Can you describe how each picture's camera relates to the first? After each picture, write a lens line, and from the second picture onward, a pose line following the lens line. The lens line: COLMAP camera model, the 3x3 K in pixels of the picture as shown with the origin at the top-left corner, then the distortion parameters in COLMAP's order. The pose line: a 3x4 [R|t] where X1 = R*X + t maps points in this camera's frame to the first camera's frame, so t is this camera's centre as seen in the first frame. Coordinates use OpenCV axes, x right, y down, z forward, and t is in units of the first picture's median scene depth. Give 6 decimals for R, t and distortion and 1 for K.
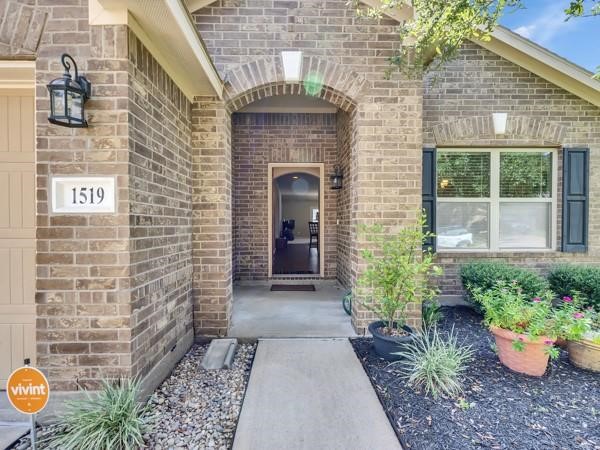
lens RADIAL K [[306.8, 0, 299.8], [0, 306.8, 224.7], [0, 0, 1]] dist [-0.007133, 0.005331]
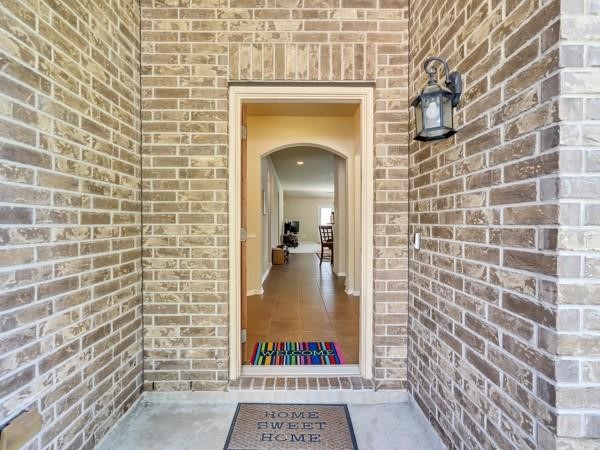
lens RADIAL K [[306.8, 0, 299.3], [0, 306.8, 224.6], [0, 0, 1]] dist [-0.007133, 0.005331]
pose [[0.999854, 0.003114, -0.016829, -0.007997], [-0.003088, 0.999994, 0.001564, -0.027646], [0.016834, -0.001512, 0.999857, 0.617448]]
